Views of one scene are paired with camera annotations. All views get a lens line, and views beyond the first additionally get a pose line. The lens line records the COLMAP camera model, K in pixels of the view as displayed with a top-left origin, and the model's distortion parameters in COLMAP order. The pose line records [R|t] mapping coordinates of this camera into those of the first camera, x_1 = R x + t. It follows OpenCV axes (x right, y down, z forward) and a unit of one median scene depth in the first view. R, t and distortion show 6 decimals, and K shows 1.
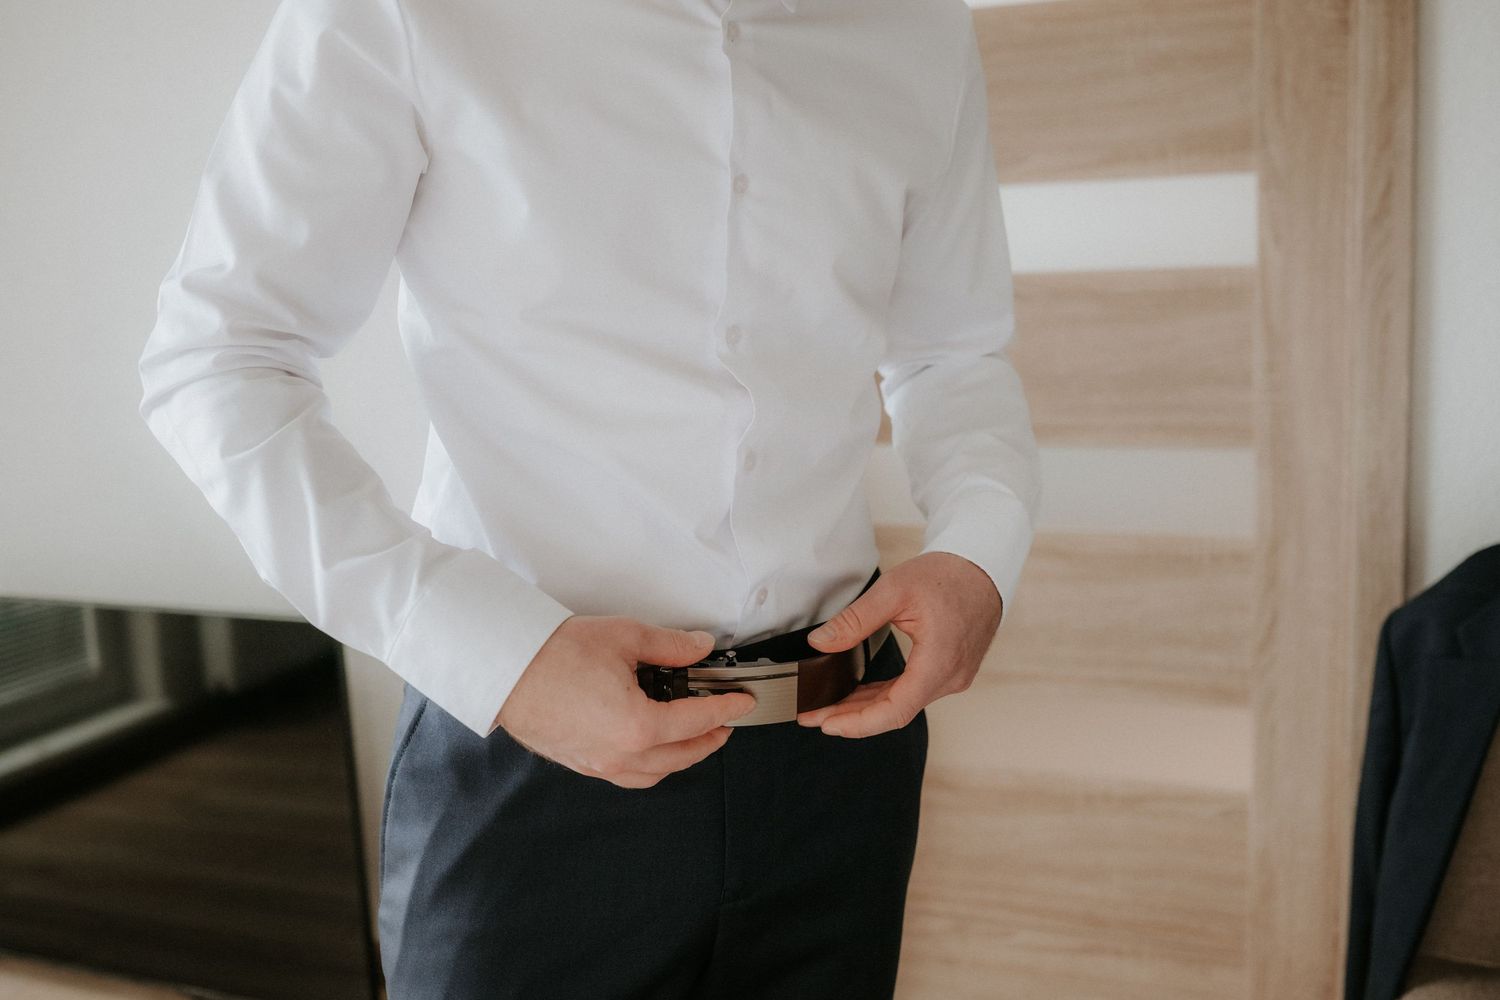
lens RADIAL K [[1506.4, 0, 748.7], [0, 1506.4, 498.4], [0, 0, 1]] dist [-0.005143, 0.000000]
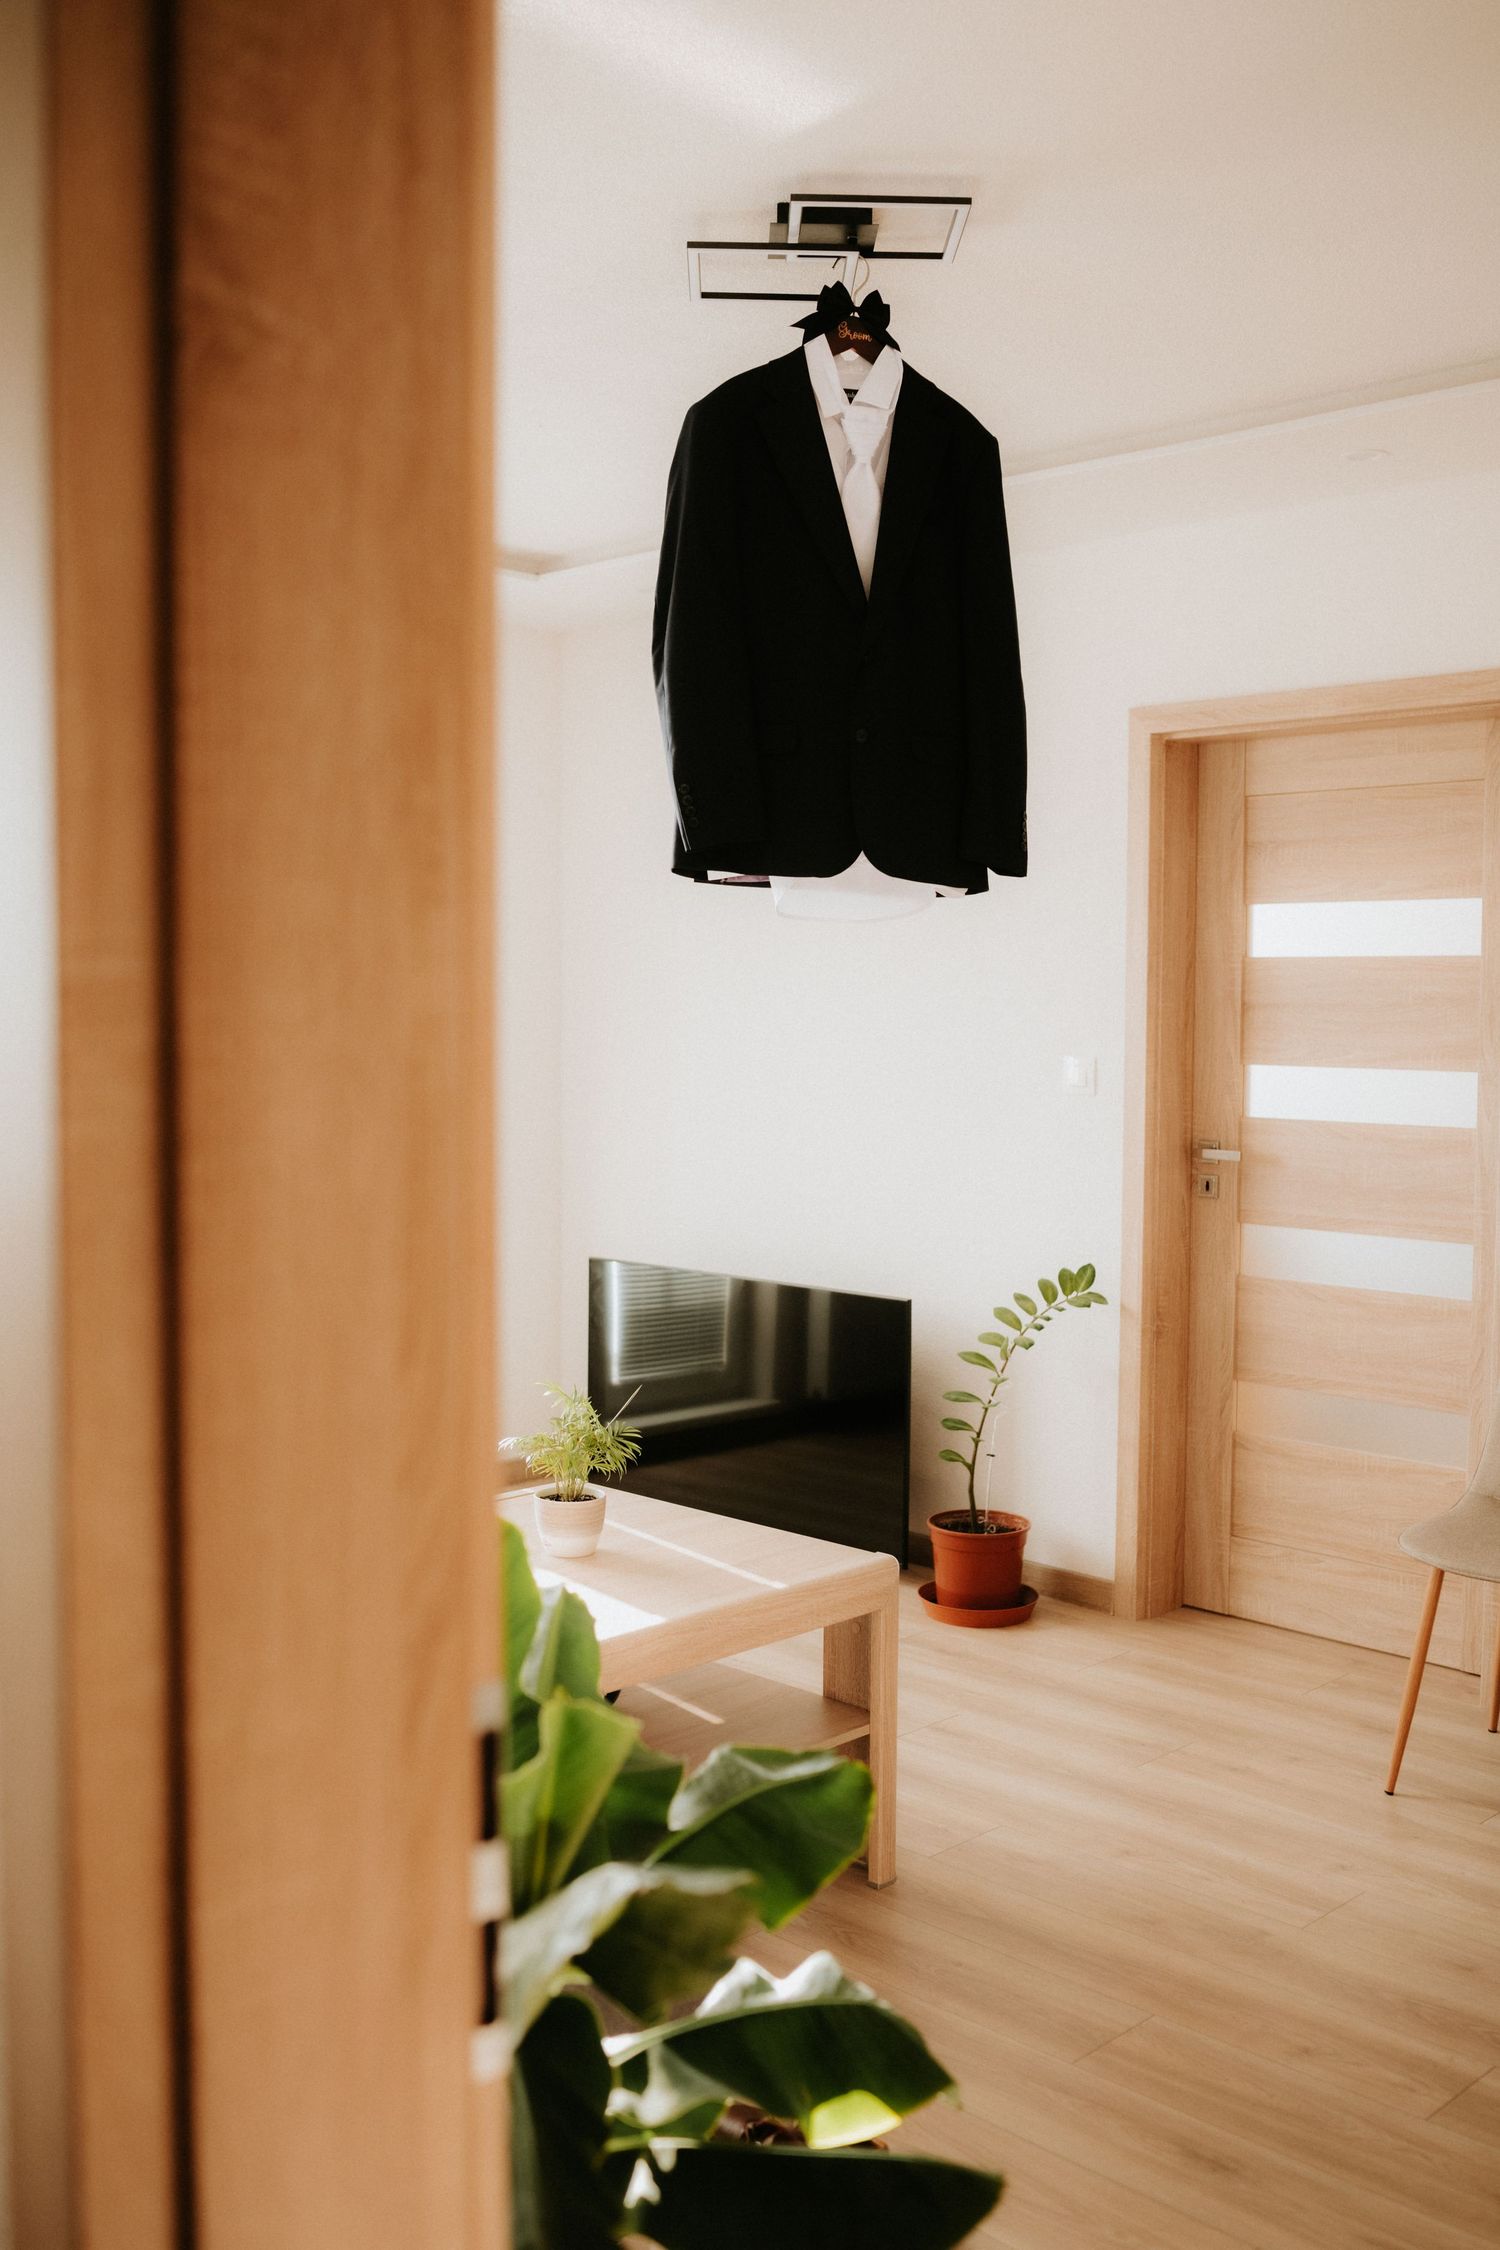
lens RADIAL K [[2259.6, 0, 748.7], [0, 2259.6, 1123.8], [0, 0, 1]] dist [-0.005143, 0.000000]
pose [[0.932158, 0.073748, -0.354461, 0.437641], [-0.109113, 0.990739, -0.080815, 0.111367], [0.345218, 0.114009, 0.931572, -1.418492]]
